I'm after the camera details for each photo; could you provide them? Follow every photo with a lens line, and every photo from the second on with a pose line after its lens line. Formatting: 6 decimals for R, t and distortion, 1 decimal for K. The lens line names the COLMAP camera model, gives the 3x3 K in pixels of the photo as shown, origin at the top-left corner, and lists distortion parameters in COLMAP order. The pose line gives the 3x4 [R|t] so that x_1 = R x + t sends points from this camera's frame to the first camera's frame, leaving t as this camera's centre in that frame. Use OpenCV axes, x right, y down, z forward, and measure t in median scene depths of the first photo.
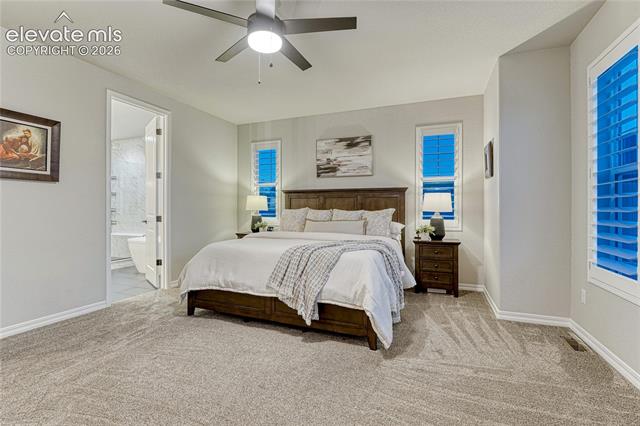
lens RADIAL K [[292.5, 0, 320.2], [0, 292.5, 206.6], [0, 0, 1]] dist [-0.000922, -0.000162]
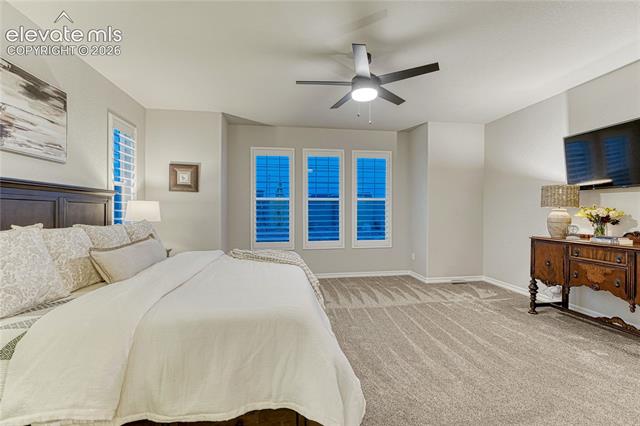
lens RADIAL K [[270.3, 0, 317.5], [0, 270.3, 211.5], [0, 0, 1]] dist [0.002625, 0.000508]
pose [[-0.491215, -0.002721, 0.871034, -0.529275], [-0.001640, 0.999996, 0.002199, -0.014357], [-0.871037, -0.000348, -0.491217, 0.830150]]
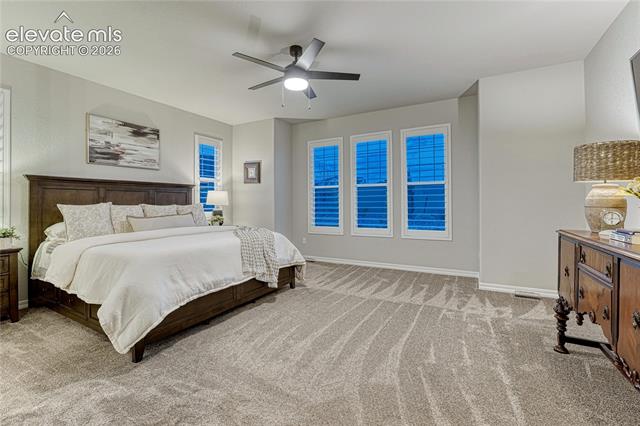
lens RADIAL K [[275.3, 0, 320.1], [0, 275.3, 202.2], [0, 0, 1]] dist [-0.014708, 0.000240]
pose [[0.124377, -0.000004, 0.992235, -0.680363], [0.002820, 0.999996, -0.000350, 0.004910], [-0.992231, 0.002841, 0.124377, 0.340195]]
